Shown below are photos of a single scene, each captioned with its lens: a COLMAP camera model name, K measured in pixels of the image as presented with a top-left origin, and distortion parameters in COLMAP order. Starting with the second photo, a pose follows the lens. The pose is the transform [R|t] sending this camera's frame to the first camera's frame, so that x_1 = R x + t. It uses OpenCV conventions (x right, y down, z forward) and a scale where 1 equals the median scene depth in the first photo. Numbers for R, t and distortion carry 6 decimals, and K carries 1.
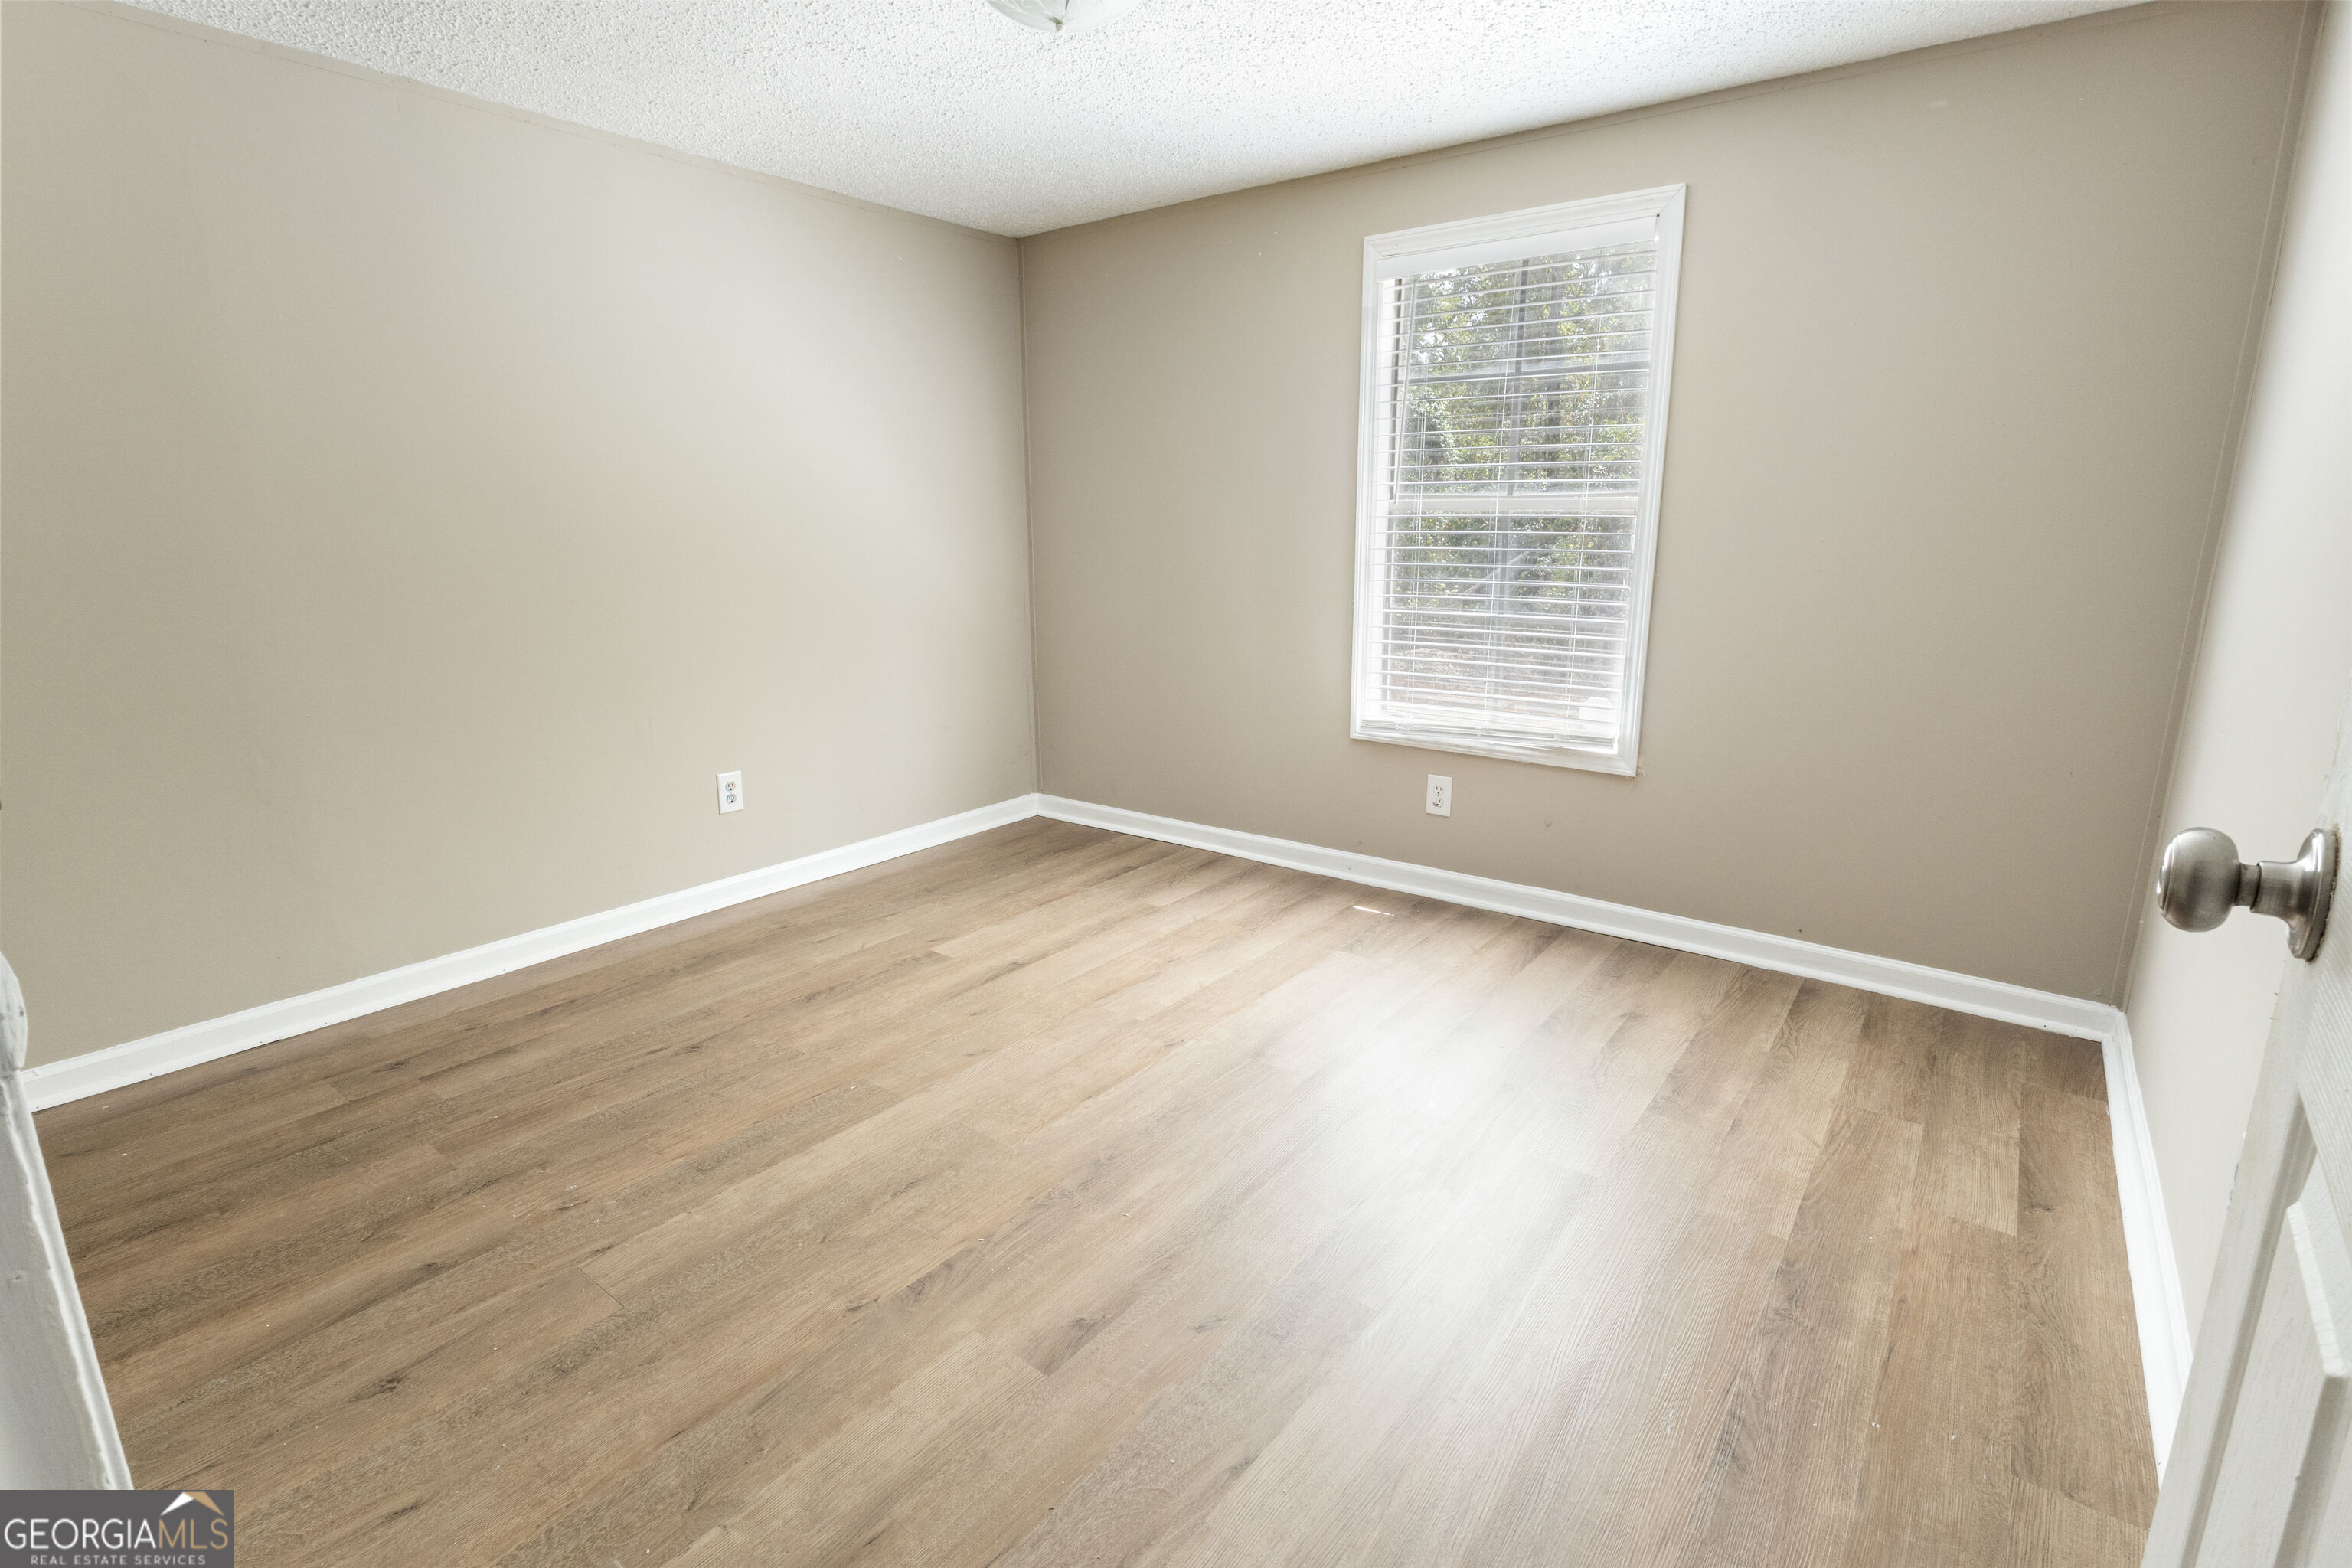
lens RADIAL K [[1087.0, 0, 1176.0], [0, 1087.0, 784.0], [0, 0, 1]] dist [-0.001364, -0.000346]
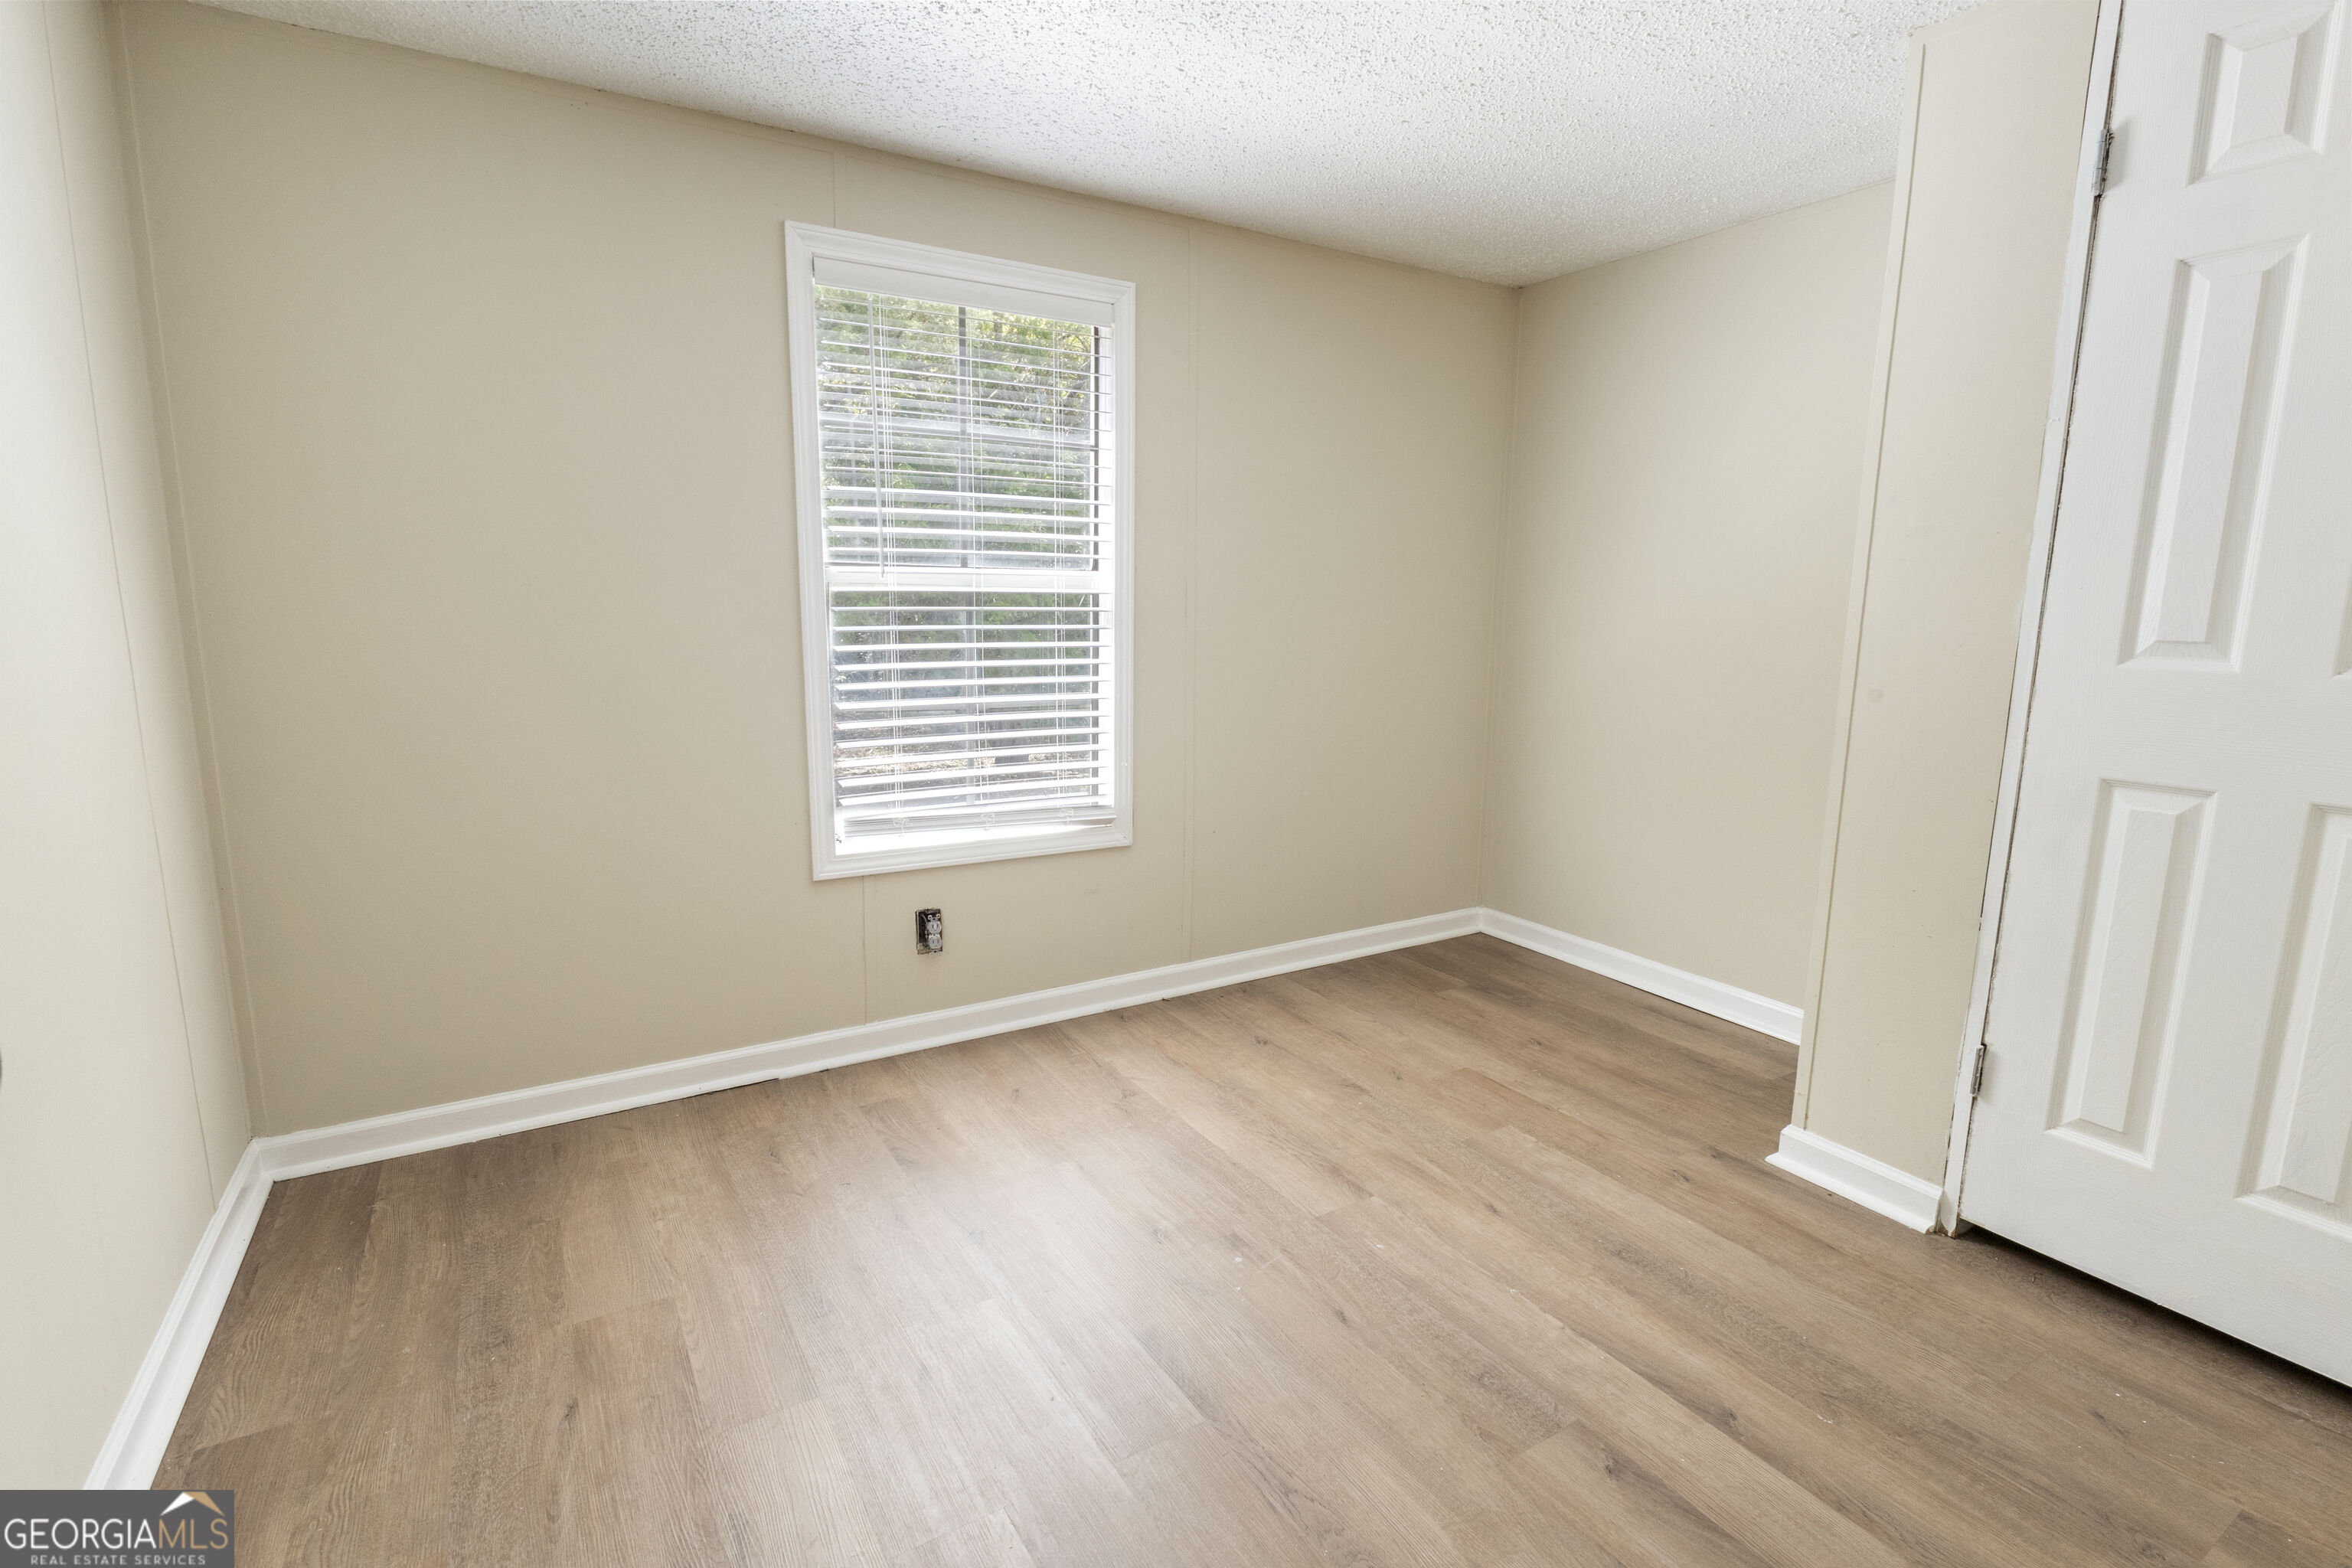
lens RADIAL K [[1087.0, 0, 1176.0], [0, 1087.0, 784.0], [0, 0, 1]] dist [-0.001364, -0.000346]
pose [[0.361391, -0.150221, 0.920234, -0.493317], [0.206761, 0.975277, 0.078008, -0.131987], [-0.909201, 0.162077, 0.383516, 0.556928]]
